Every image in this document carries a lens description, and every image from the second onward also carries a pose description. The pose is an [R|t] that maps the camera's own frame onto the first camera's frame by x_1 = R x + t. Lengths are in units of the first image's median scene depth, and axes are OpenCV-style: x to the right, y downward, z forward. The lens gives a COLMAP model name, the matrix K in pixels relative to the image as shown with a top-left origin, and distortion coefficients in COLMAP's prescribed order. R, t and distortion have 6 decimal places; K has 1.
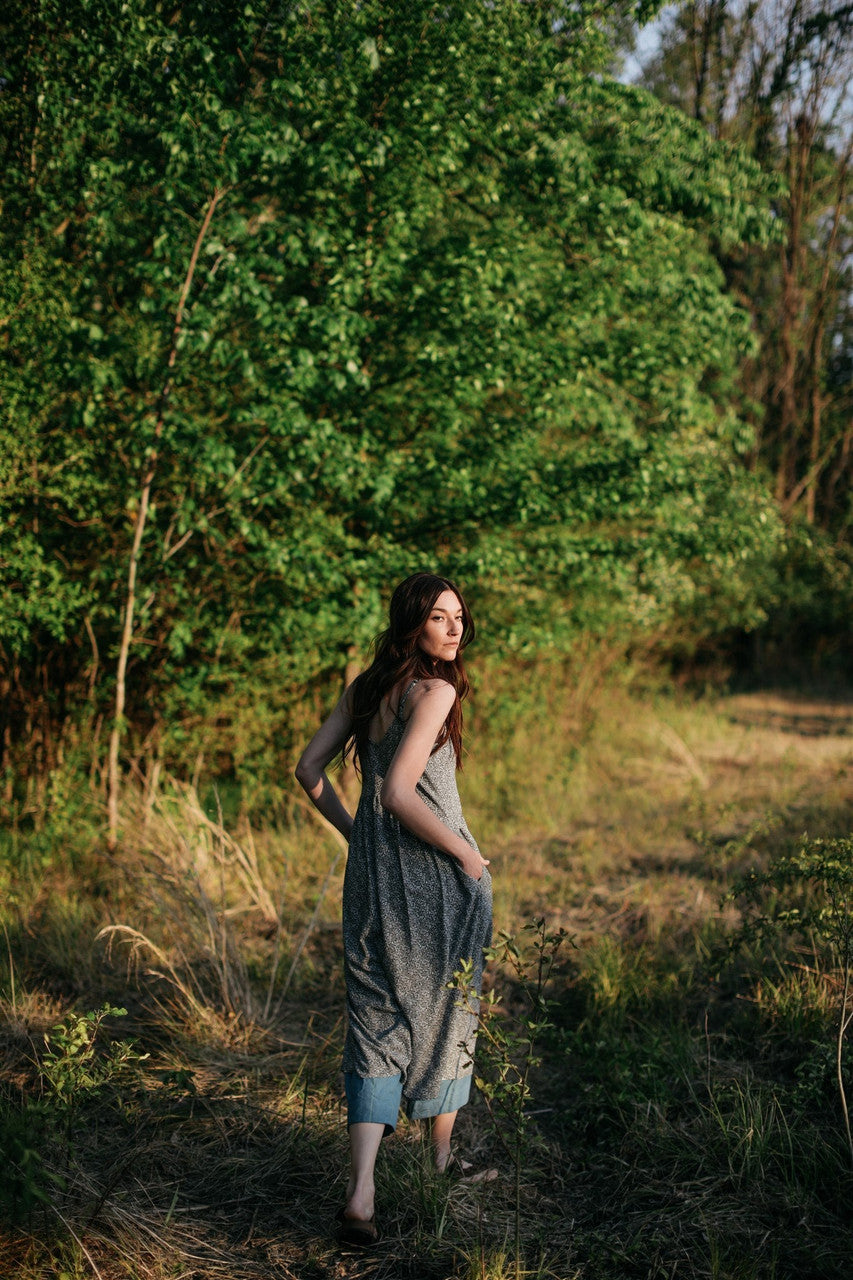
lens RADIAL K [[1859.8, 0, 426.5], [0, 1859.8, 640.0], [0, 0, 1]] dist [-0.189941, 0.463484]
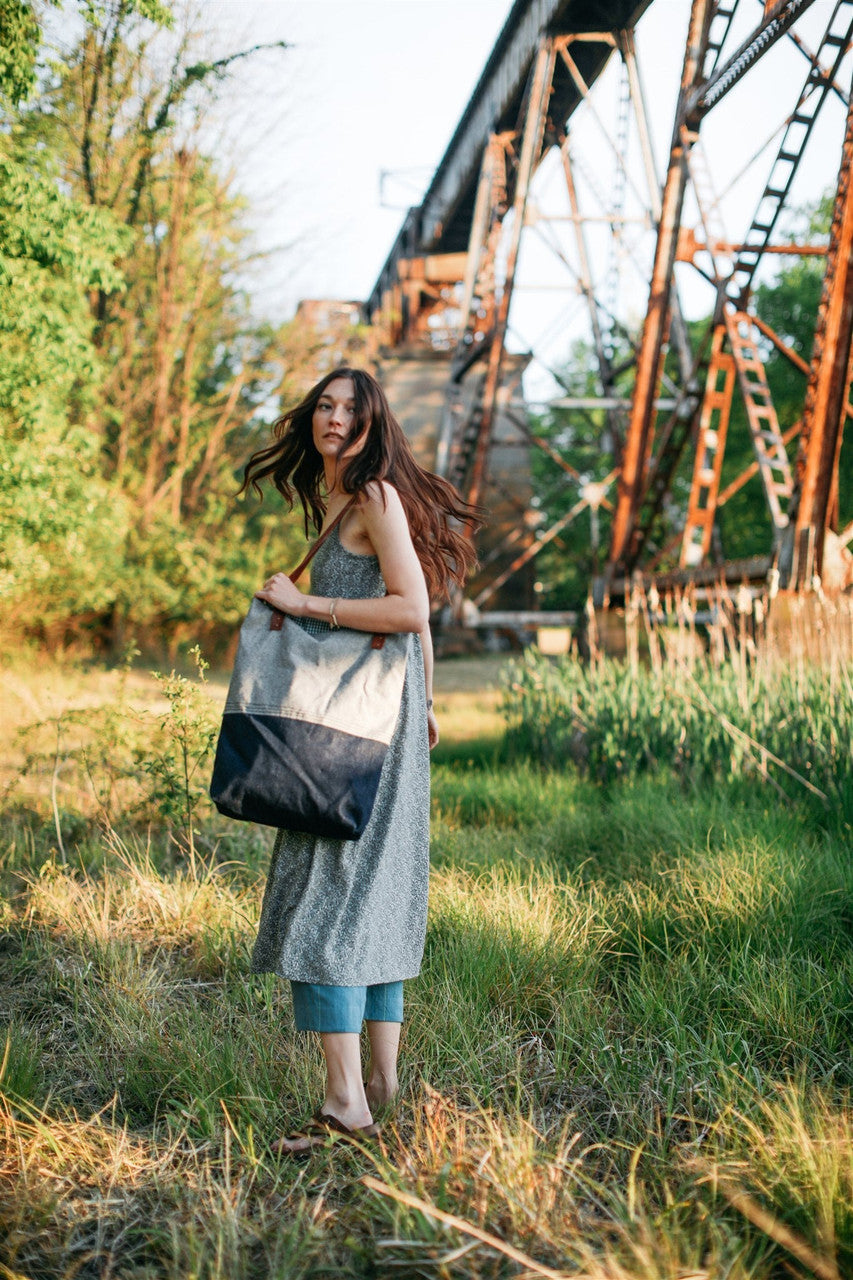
lens RADIAL K [[1859.8, 0, 426.5], [0, 1859.8, 640.0], [0, 0, 1]] dist [-0.189941, 0.463484]
pose [[0.946509, 0.028672, 0.321402, -0.003780], [-0.029289, 0.999567, -0.002916, 0.012762], [-0.321346, -0.006654, 0.946938, -0.170369]]
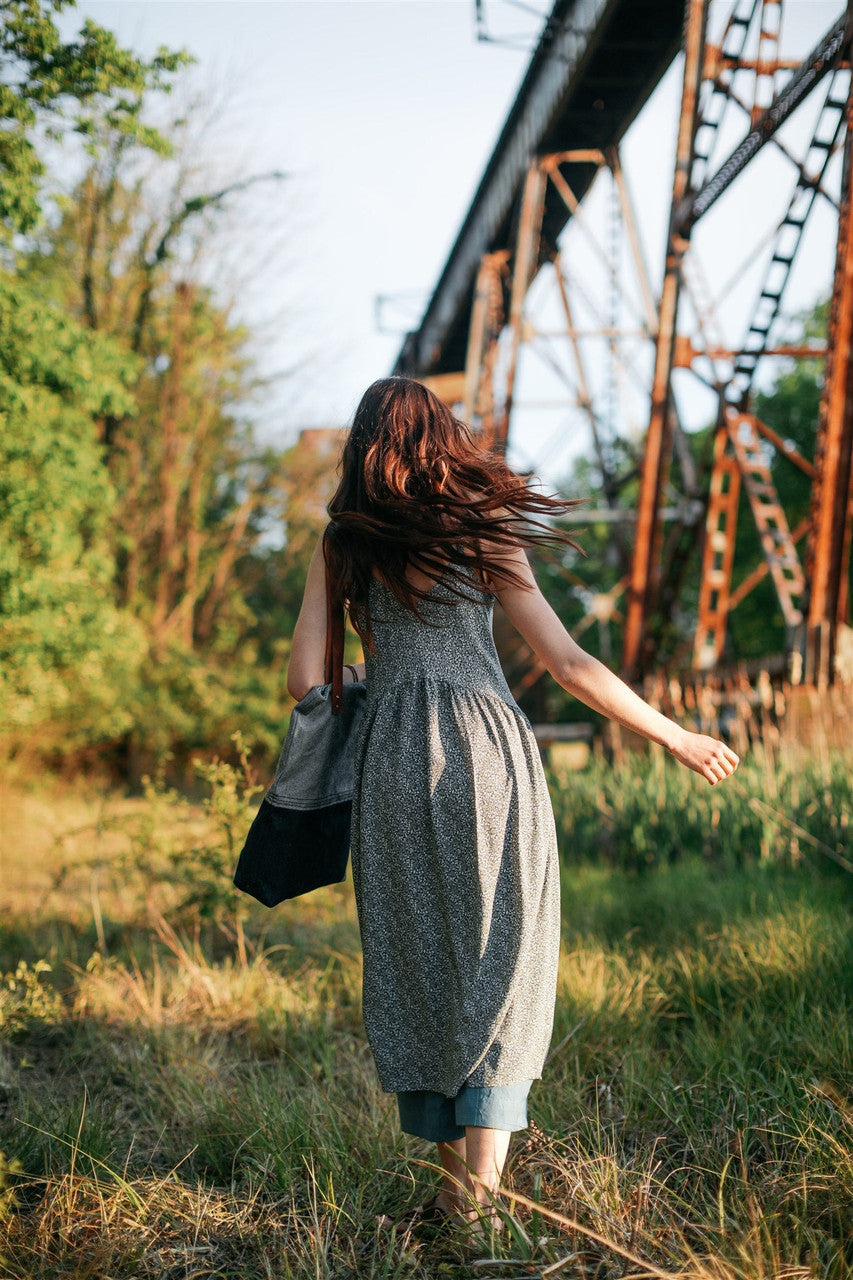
lens RADIAL K [[1859.8, 0, 426.5], [0, 1859.8, 640.0], [0, 0, 1]] dist [-0.189941, 0.463484]
pose [[0.948996, 0.011162, 0.315090, -0.008599], [0.011327, 0.997521, -0.069452, 0.019868], [-0.315084, 0.069479, 0.946517, -0.171581]]
